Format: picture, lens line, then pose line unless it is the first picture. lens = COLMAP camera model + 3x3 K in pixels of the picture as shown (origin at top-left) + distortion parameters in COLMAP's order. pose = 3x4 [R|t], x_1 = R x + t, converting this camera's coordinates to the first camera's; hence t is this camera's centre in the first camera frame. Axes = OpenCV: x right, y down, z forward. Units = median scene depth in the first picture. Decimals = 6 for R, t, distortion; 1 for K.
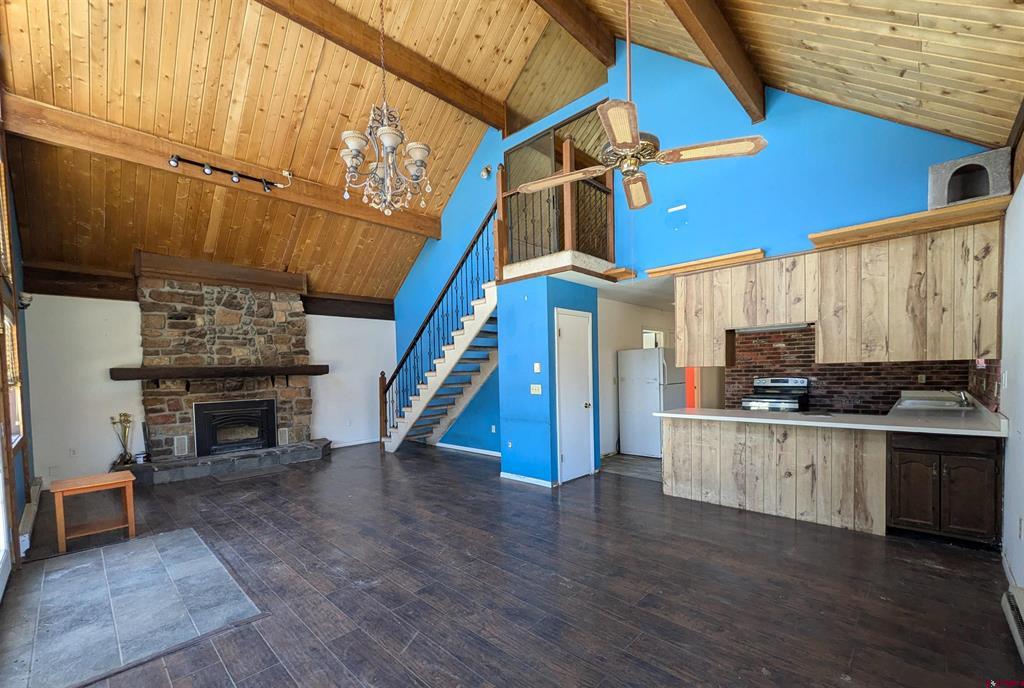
lens RADIAL K [[428.7, 0, 512.5], [0, 428.7, 371.4], [0, 0, 1]] dist [-0.000226, -0.000025]
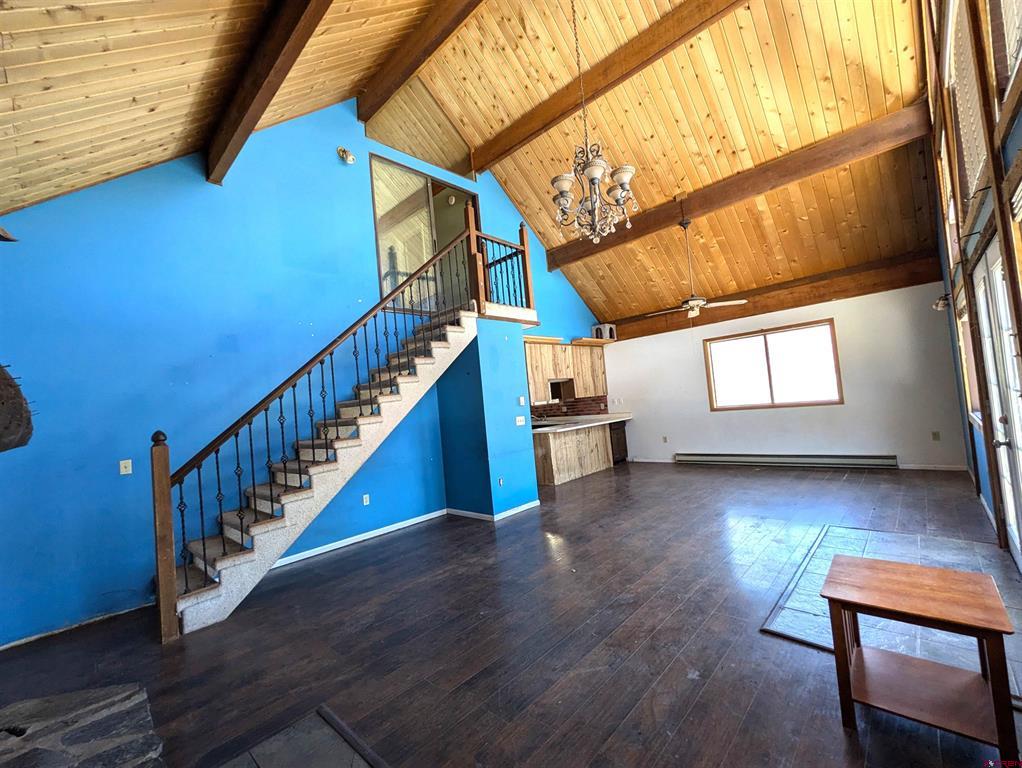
lens RADIAL K [[427.6, 0, 513.8], [0, 427.6, 381.0], [0, 0, 1]] dist [-0.004979, -0.000301]
pose [[-0.004858, 0.078278, 0.996920, -1.246833], [0.097394, 0.992229, -0.077435, 0.027440], [-0.995234, 0.096718, -0.012445, 1.203604]]
